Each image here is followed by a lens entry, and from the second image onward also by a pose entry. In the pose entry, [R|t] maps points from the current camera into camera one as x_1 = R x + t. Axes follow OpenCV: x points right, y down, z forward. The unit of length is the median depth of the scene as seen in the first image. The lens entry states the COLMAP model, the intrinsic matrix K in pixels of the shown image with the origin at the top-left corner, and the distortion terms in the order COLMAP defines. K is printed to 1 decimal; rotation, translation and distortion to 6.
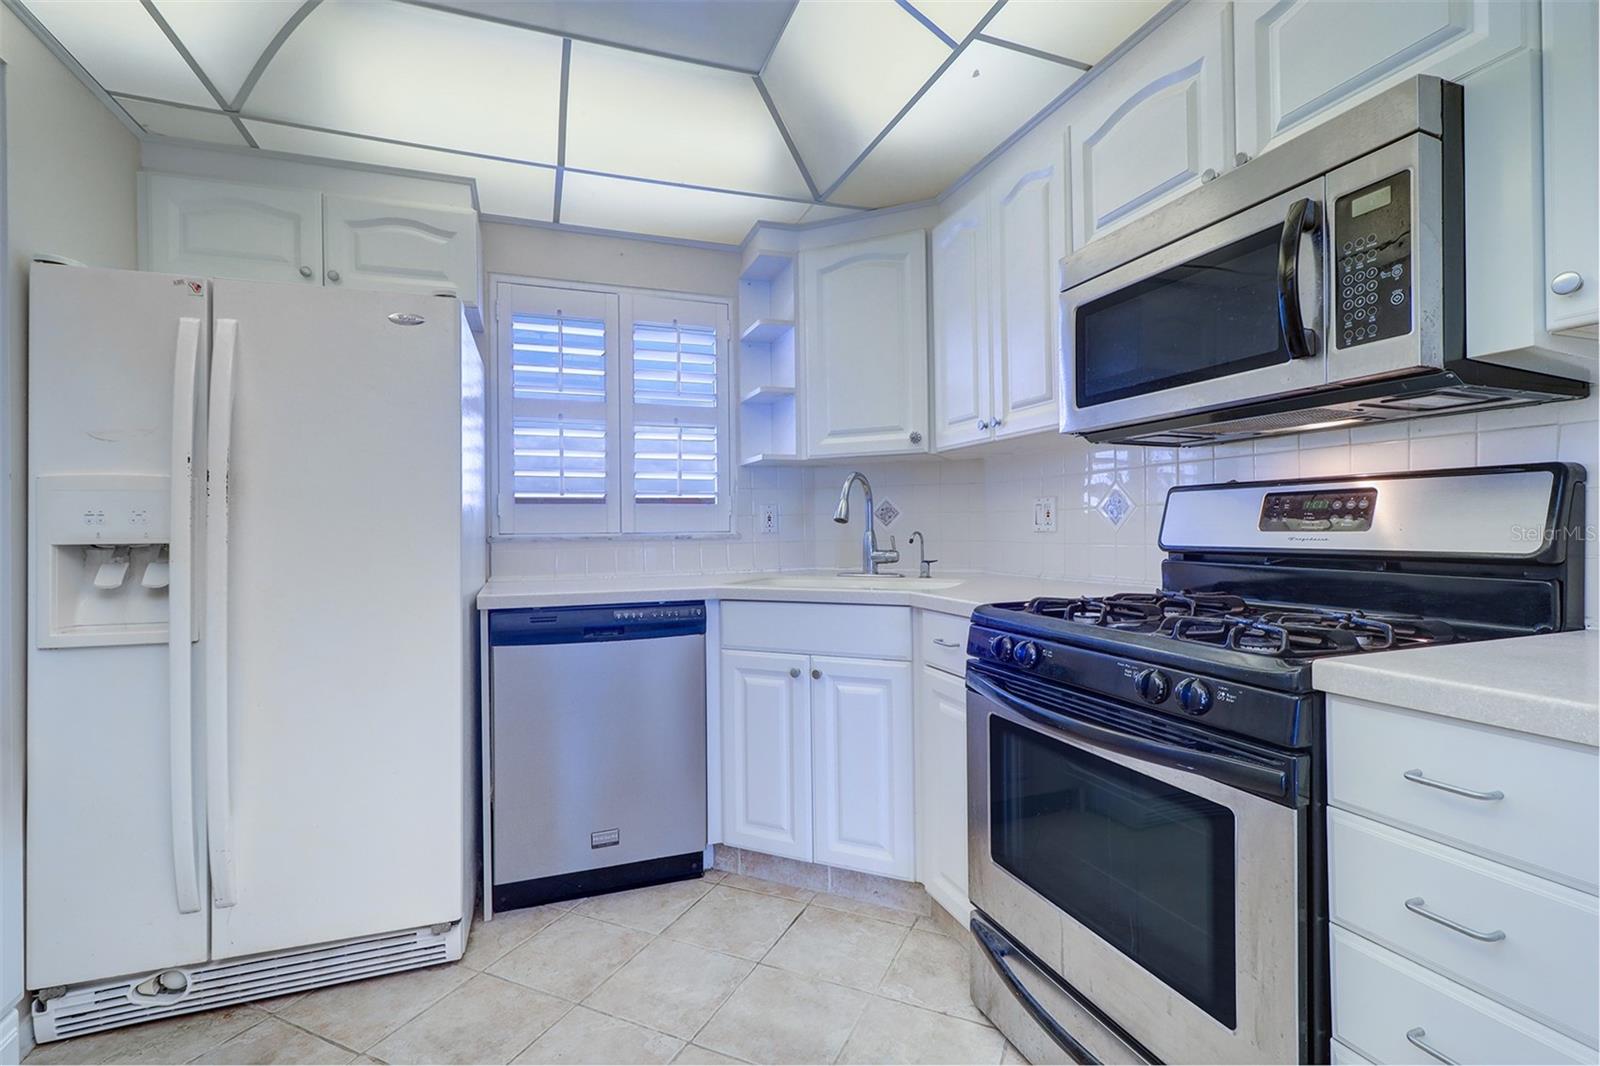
lens RADIAL K [[733.2, 0, 796.2], [0, 733.2, 531.5], [0, 0, 1]] dist [0.001975, 0.000040]
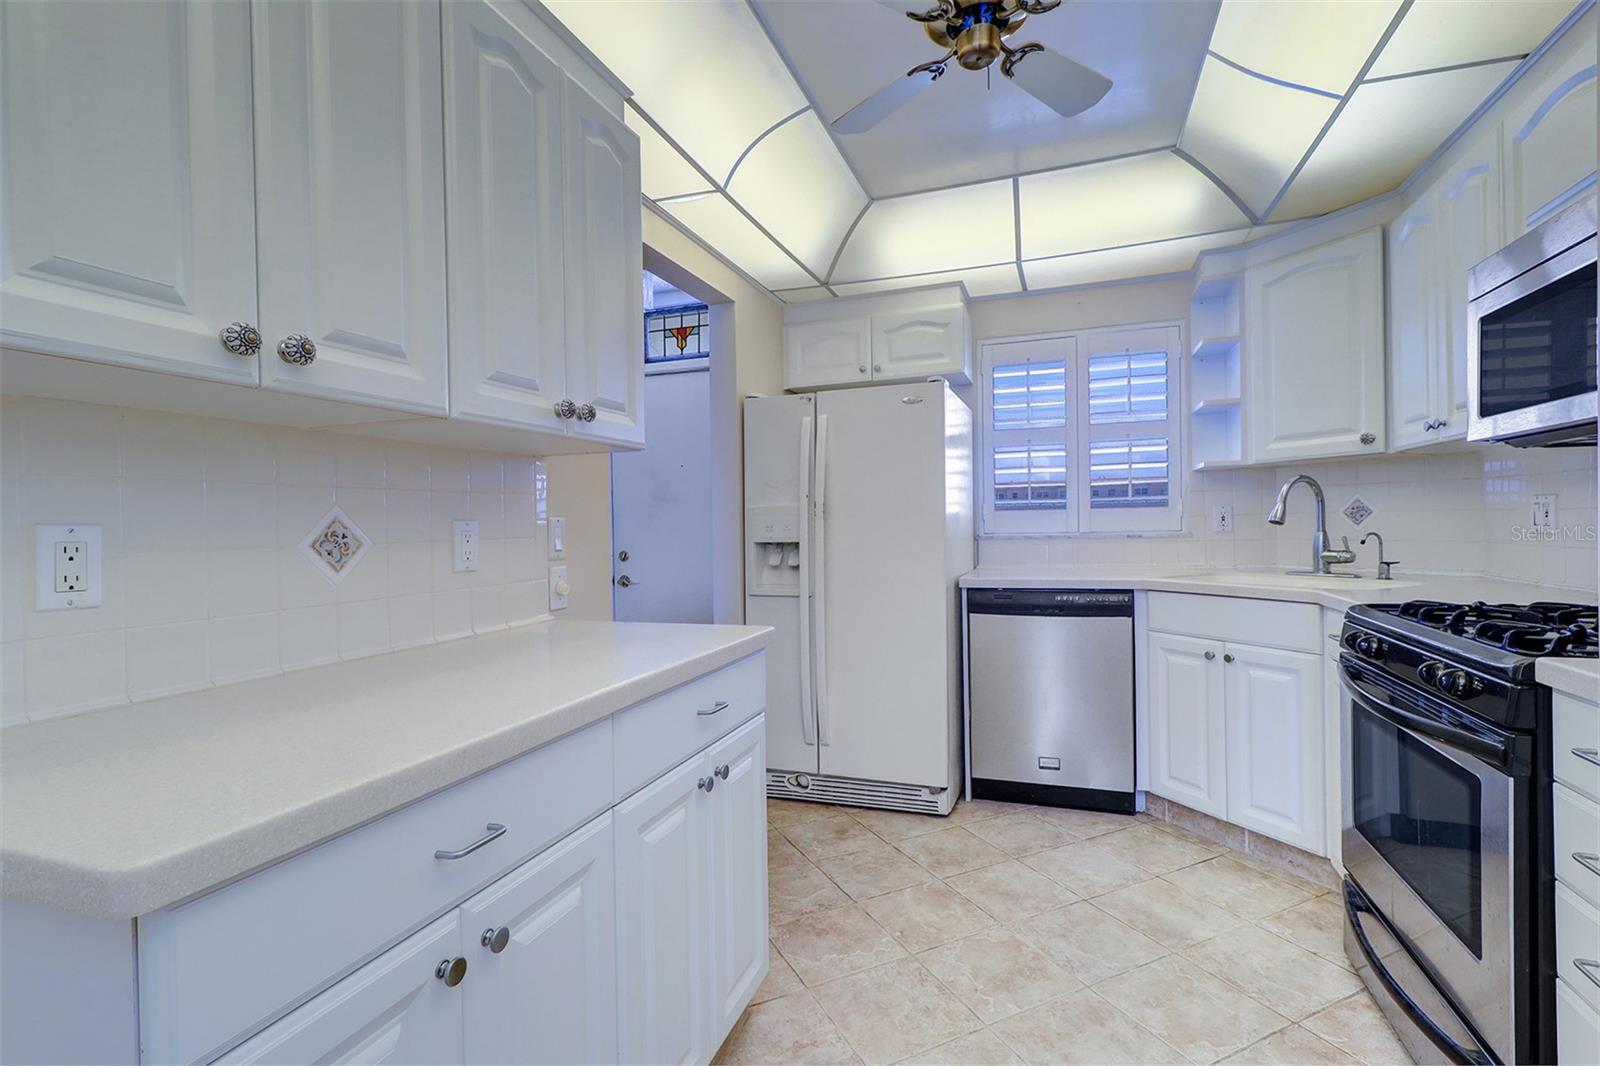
lens RADIAL K [[733.2, 0, 796.2], [0, 733.2, 531.5], [0, 0, 1]] dist [0.001975, 0.000040]
pose [[0.762892, 0.001381, -0.646525, 0.263390], [0.009408, 0.999868, 0.013237, -0.026929], [0.646458, -0.016181, 0.762778, -0.325641]]
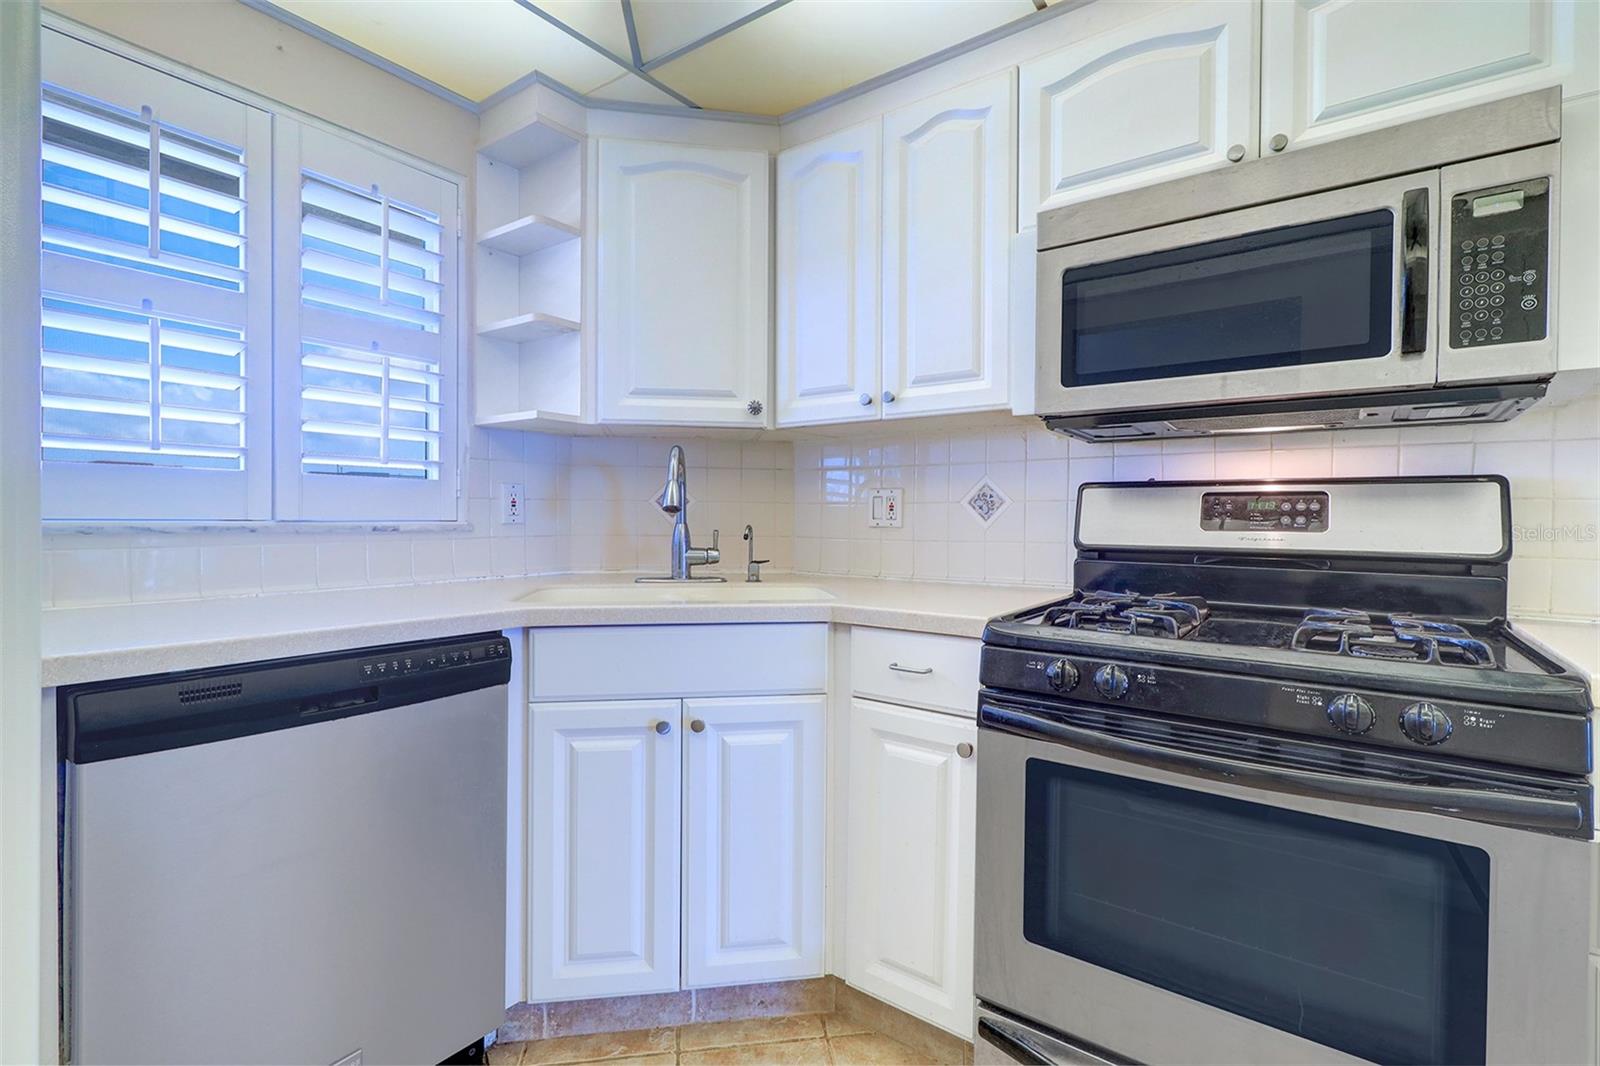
lens RADIAL K [[733.2, 0, 796.2], [0, 733.2, 531.5], [0, 0, 1]] dist [0.001975, 0.000040]
pose [[0.830240, 0.008593, 0.557340, -0.299390], [-0.014324, 0.999880, 0.005922, 0.002021], [-0.557222, -0.012900, 0.830264, 0.373407]]
